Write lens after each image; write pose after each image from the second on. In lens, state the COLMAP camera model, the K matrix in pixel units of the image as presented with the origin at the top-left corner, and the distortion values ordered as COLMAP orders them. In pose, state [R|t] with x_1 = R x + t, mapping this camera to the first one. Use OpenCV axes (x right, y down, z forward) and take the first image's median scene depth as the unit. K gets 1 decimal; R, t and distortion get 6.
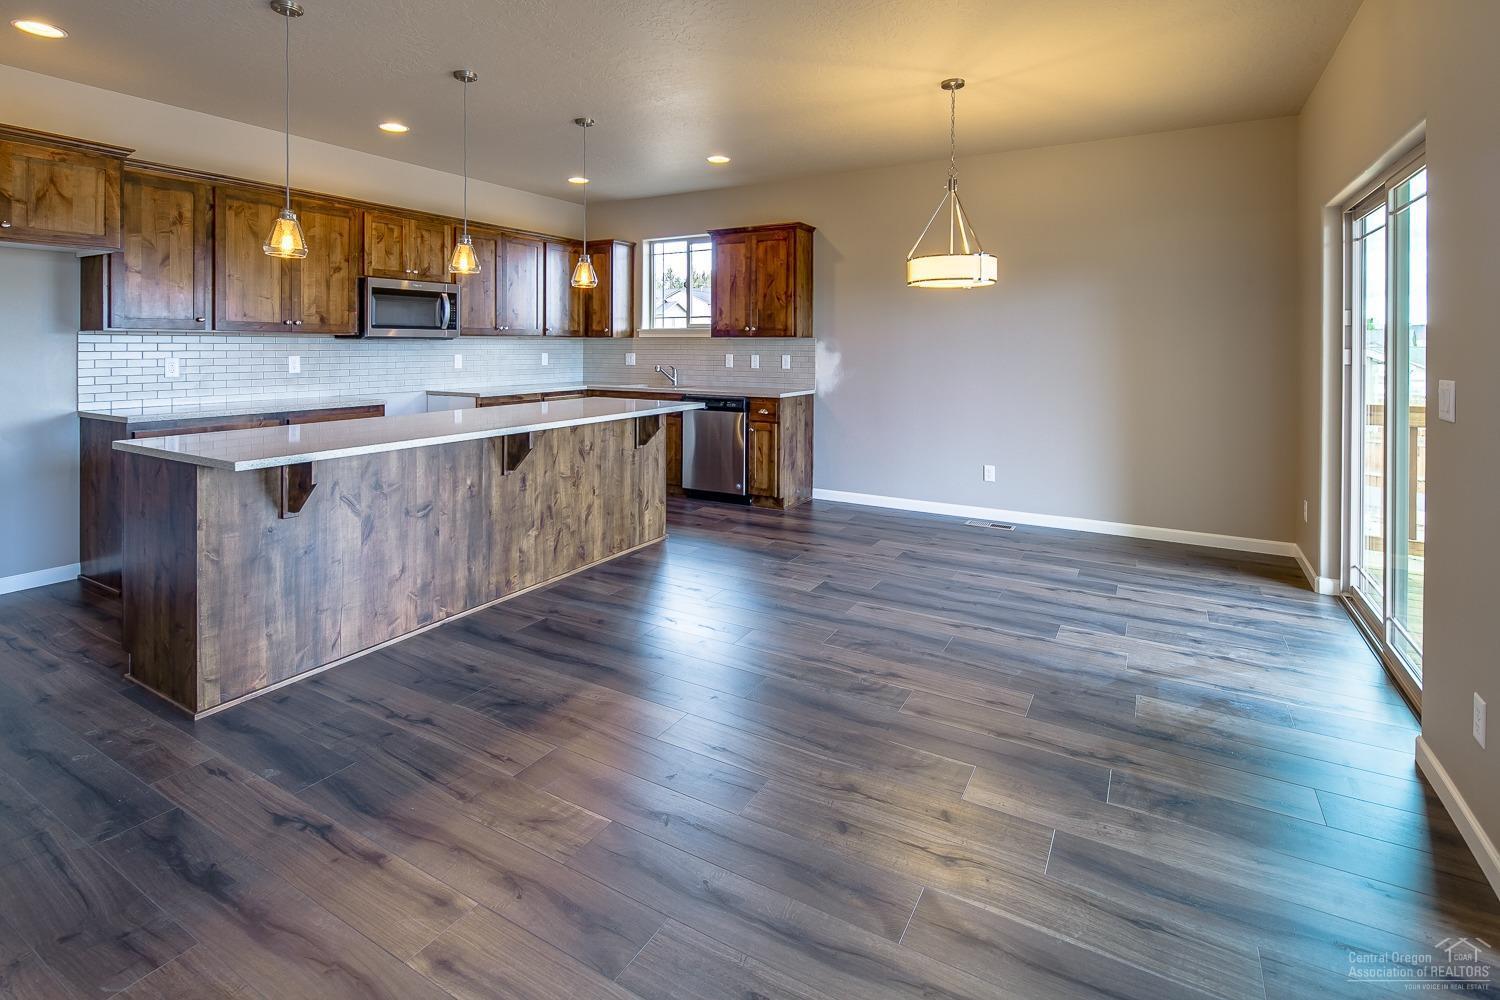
lens RADIAL K [[719.9, 0, 743.2], [0, 719.9, 347.9], [0, 0, 1]] dist [0.000771, 0.000054]
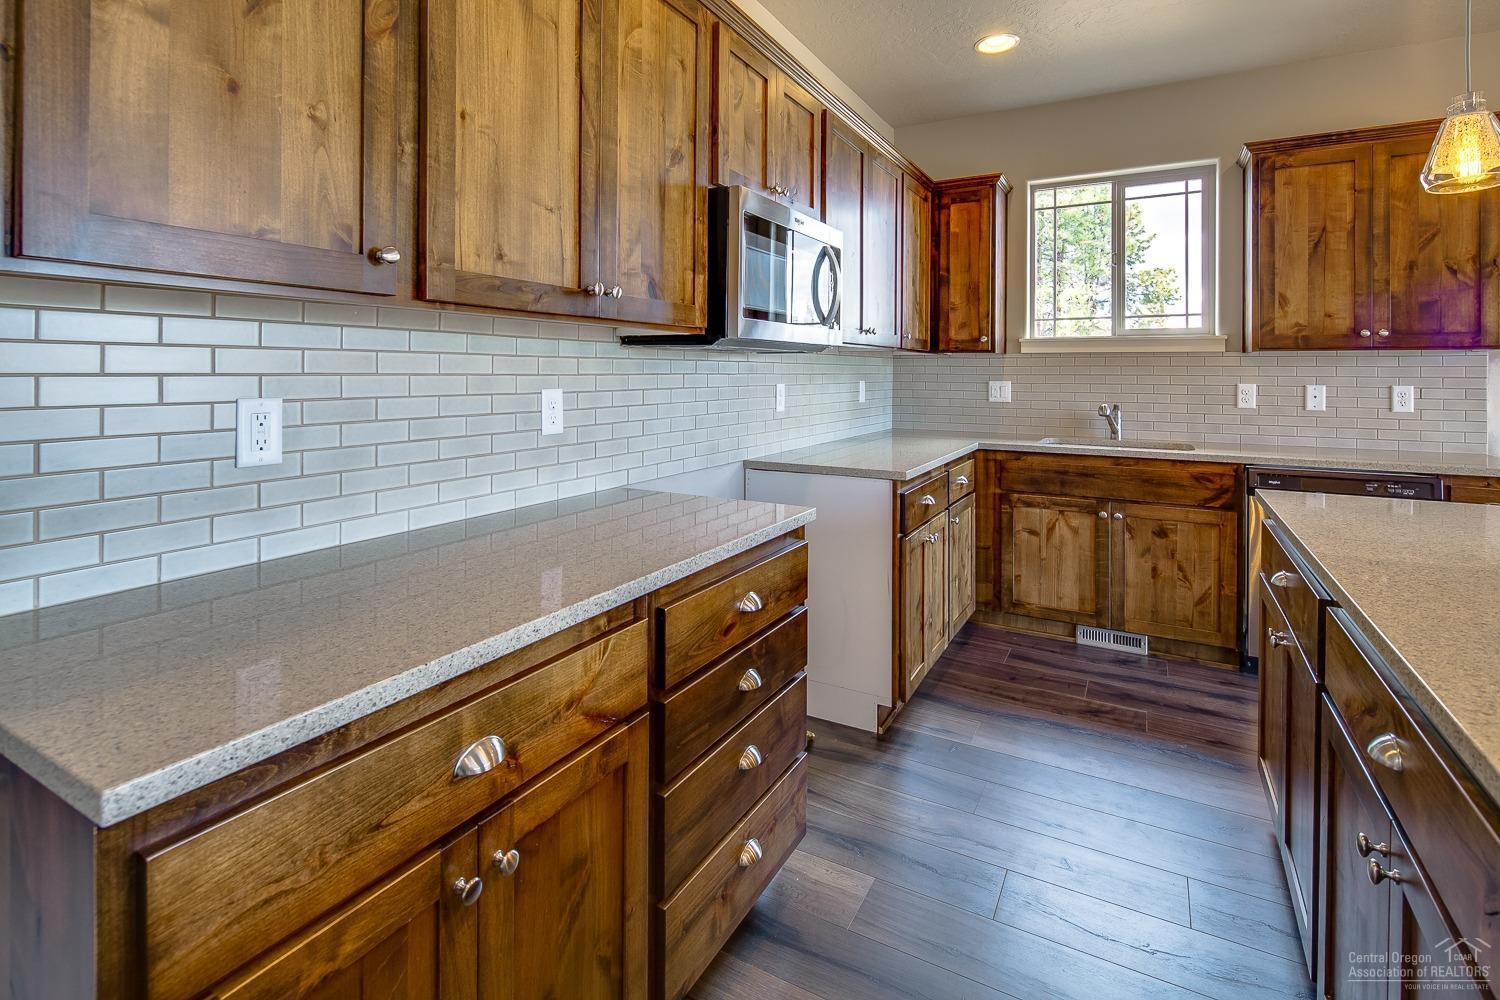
lens RADIAL K [[722.5, 0, 740.5], [0, 722.5, 369.2], [0, 0, 1]] dist [0.000457, -0.001178]
pose [[0.999934, 0.001660, 0.011360, -0.534623], [-0.001573, 0.999969, -0.007739, 0.003764], [-0.011373, 0.007721, 0.999906, 0.626768]]
